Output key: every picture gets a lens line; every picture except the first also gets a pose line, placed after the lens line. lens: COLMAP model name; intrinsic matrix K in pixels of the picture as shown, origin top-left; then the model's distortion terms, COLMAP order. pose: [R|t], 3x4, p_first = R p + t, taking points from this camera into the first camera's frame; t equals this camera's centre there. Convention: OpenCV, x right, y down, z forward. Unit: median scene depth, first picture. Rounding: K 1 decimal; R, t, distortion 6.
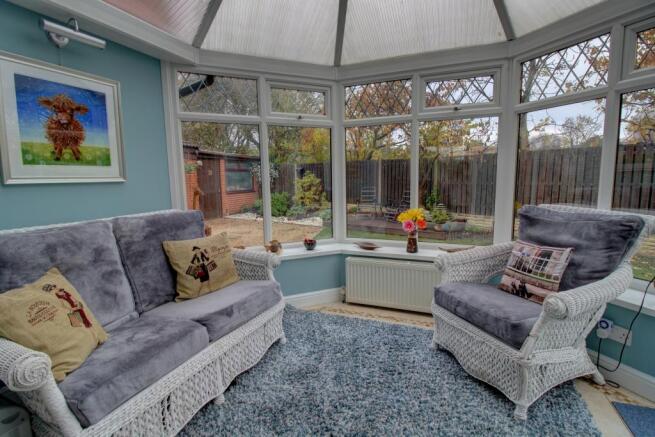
lens RADIAL K [[306.6, 0, 331.3], [0, 306.6, 213.8], [0, 0, 1]] dist [-0.010062, -0.008610]
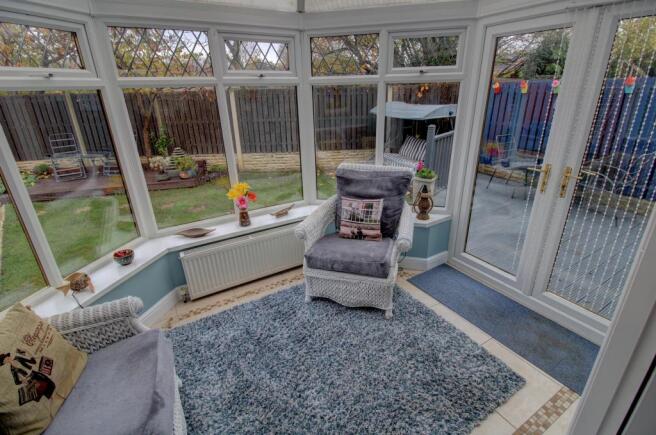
lens RADIAL K [[307.0, 0, 332.2], [0, 307.0, 214.4], [0, 0, 1]] dist [-0.010062, -0.008610]
pose [[0.603895, -0.296023, 0.740055, -0.407123], [0.110784, 0.950637, 0.289855, -0.228012], [-0.789327, -0.093056, 0.606880, 0.225081]]
